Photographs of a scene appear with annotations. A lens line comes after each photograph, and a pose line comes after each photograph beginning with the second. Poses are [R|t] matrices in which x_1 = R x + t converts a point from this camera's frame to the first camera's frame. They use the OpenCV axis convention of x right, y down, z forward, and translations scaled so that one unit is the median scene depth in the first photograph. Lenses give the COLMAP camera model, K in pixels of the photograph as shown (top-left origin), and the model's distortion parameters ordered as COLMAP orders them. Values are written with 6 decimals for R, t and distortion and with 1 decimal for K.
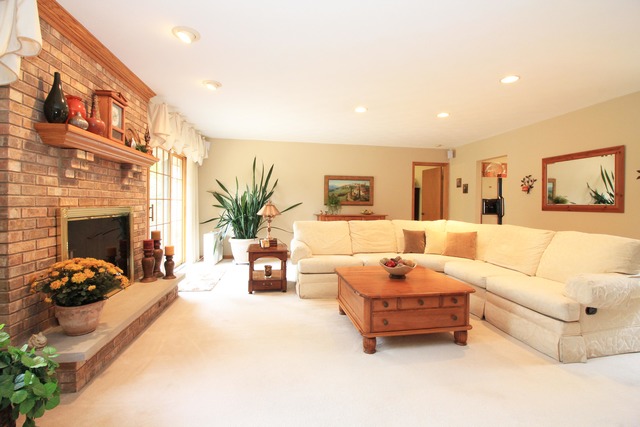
lens RADIAL K [[294.2, 0, 322.4], [0, 294.2, 206.3], [0, 0, 1]] dist [0.000456, -0.013885]
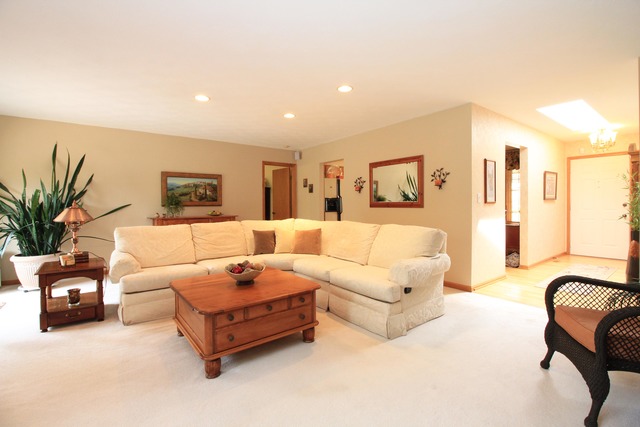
lens RADIAL K [[294.2, 0, 322.4], [0, 294.2, 206.3], [0, 0, 1]] dist [0.000456, -0.013885]
pose [[0.882612, -0.019888, 0.469681, 0.028908], [0.019648, 0.999792, 0.005412, 0.000068], [-0.469691, 0.004451, 0.882820, 0.052115]]
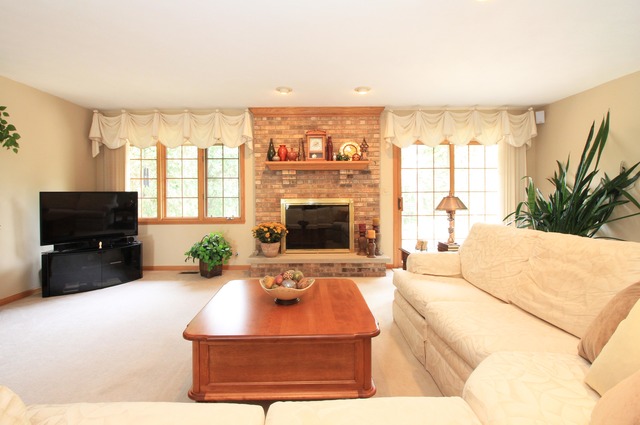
lens RADIAL K [[294.2, 0, 322.4], [0, 294.2, 205.3], [0, 0, 1]] dist [0.000456, -0.013885]
pose [[-0.142300, 0.020266, -0.989616, 0.643335], [-0.003185, 0.999776, 0.020932, 0.004381], [0.989818, 0.006131, -0.142204, 0.854451]]
